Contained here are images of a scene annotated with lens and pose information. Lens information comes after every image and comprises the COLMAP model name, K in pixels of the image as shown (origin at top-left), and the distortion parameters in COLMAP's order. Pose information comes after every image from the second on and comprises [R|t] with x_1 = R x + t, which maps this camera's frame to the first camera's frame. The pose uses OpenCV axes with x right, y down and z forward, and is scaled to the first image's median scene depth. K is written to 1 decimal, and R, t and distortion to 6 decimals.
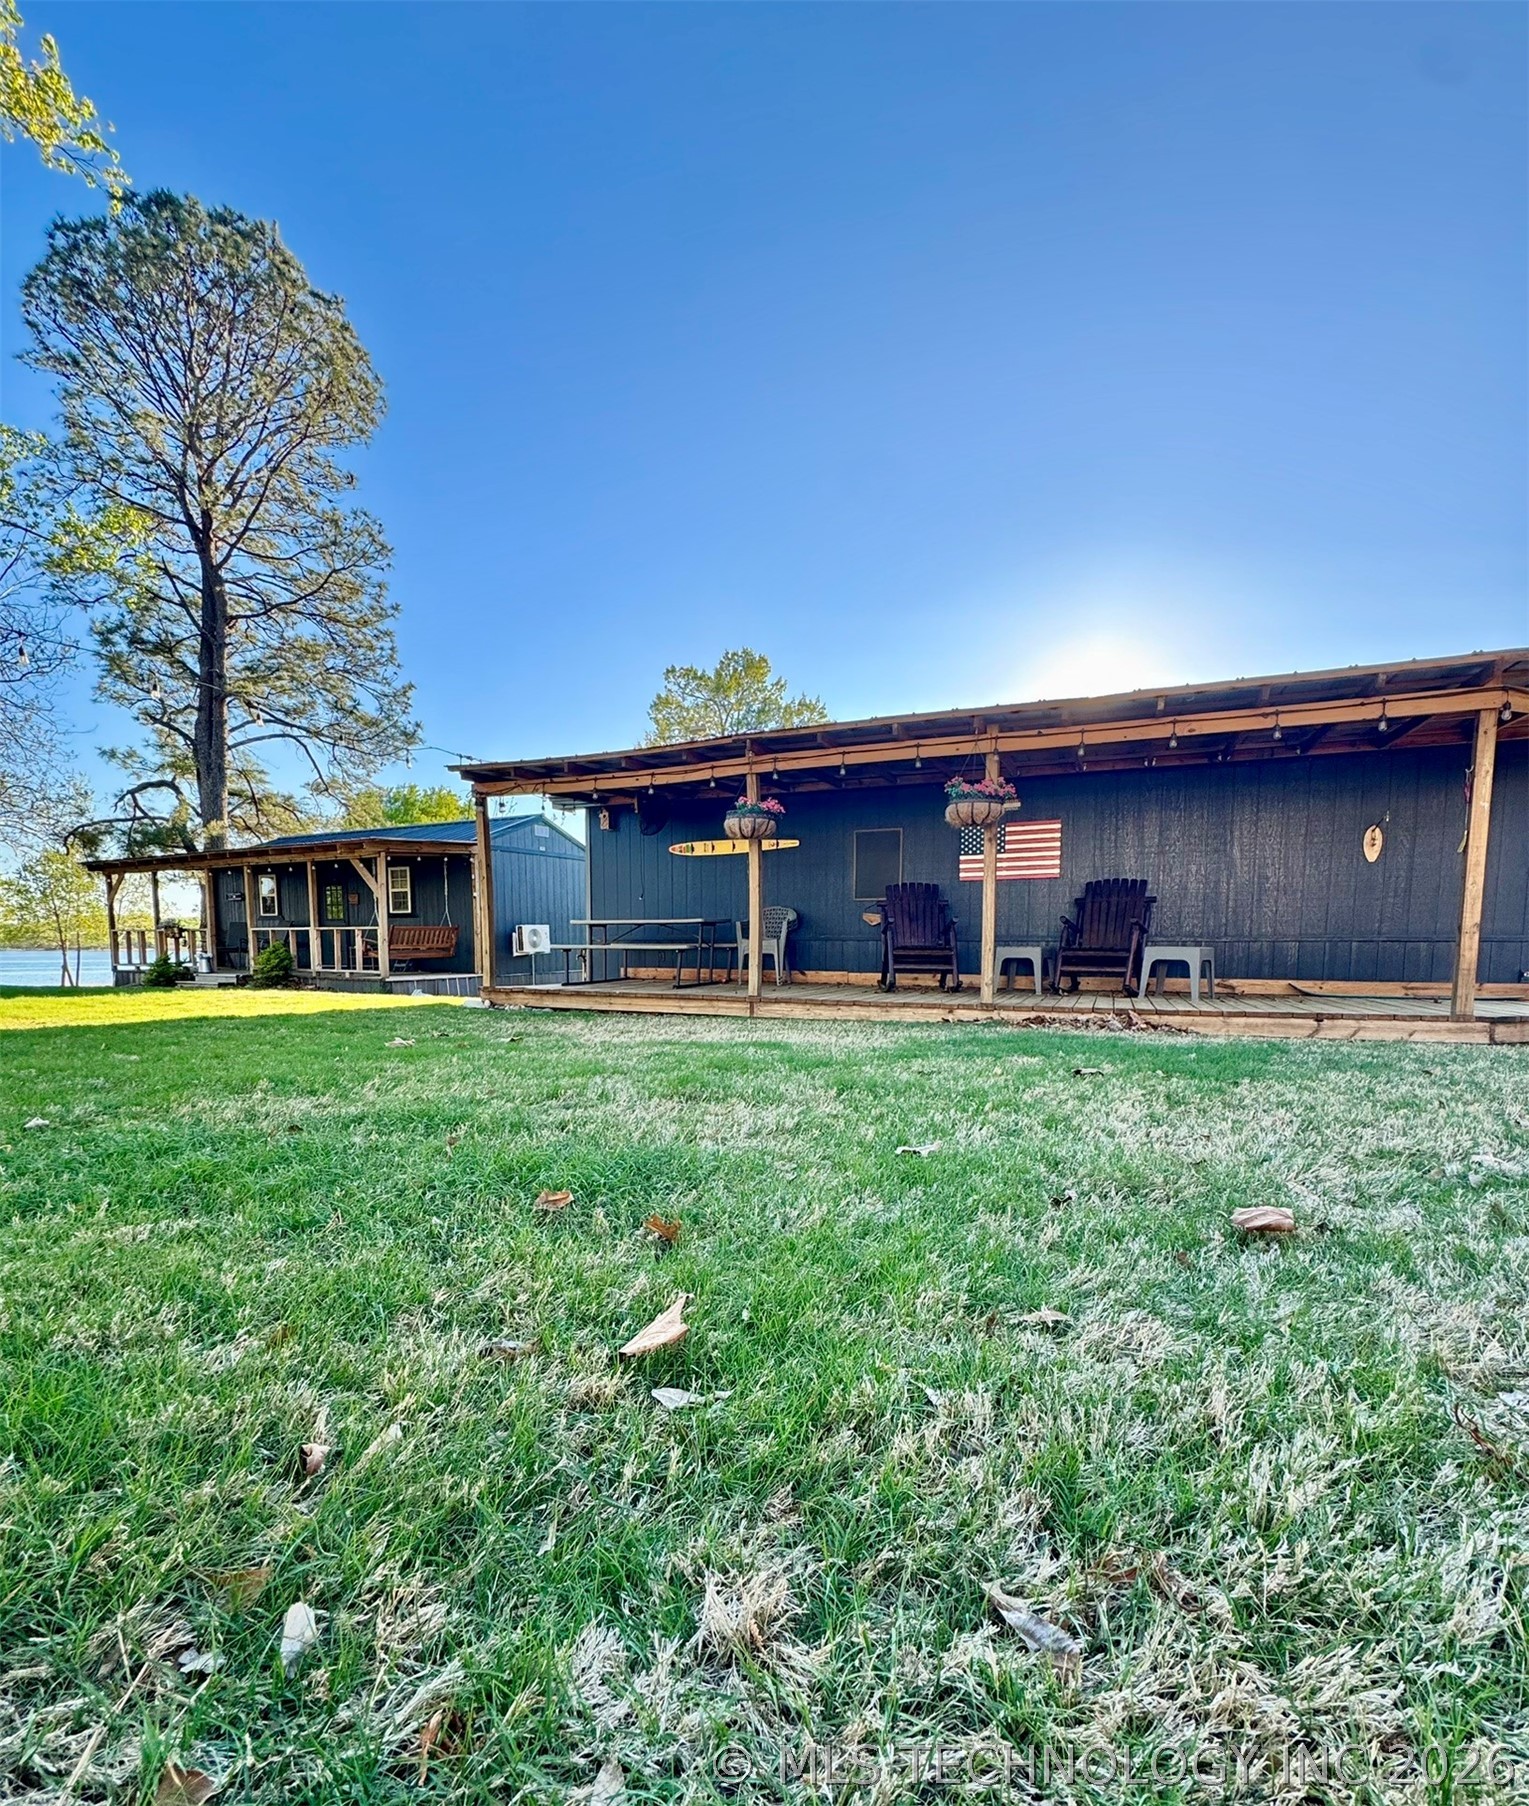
lens RADIAL K [[827.1, 0, 749.5], [0, 827.1, 1023.6], [0, 0, 1]] dist [0.000859, 0.000083]
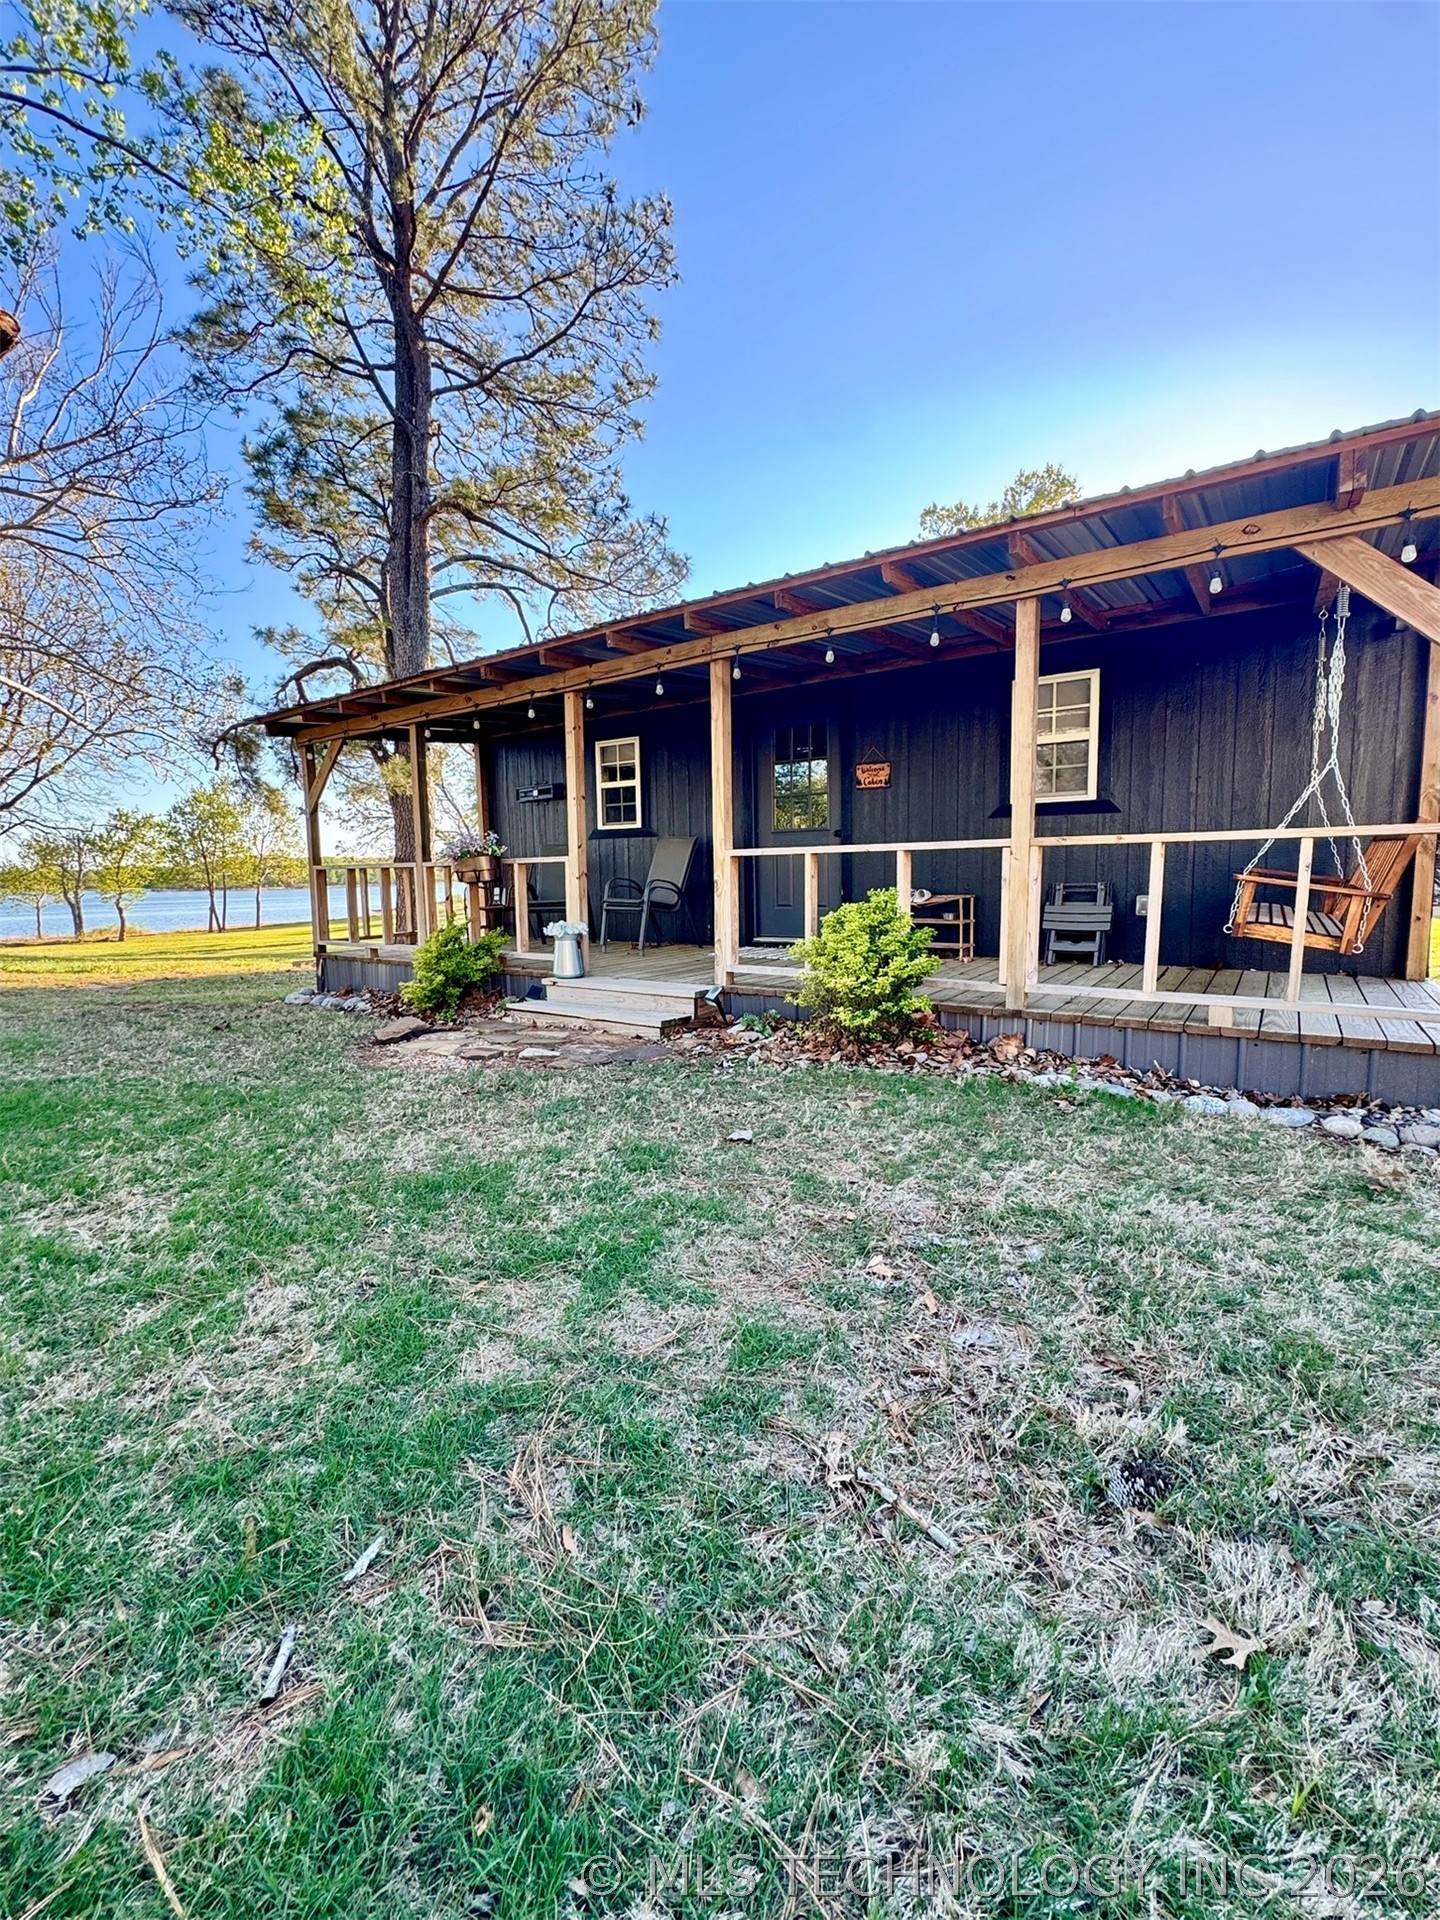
lens RADIAL K [[835.8, 0, 720.1], [0, 835.8, 961.4], [0, 0, 1]] dist [0.000208, -0.000172]
pose [[0.989477, -0.005313, -0.144592, -0.300096], [0.006809, 0.999928, 0.009851, -0.039728], [0.144529, -0.010731, 0.989442, 0.357015]]
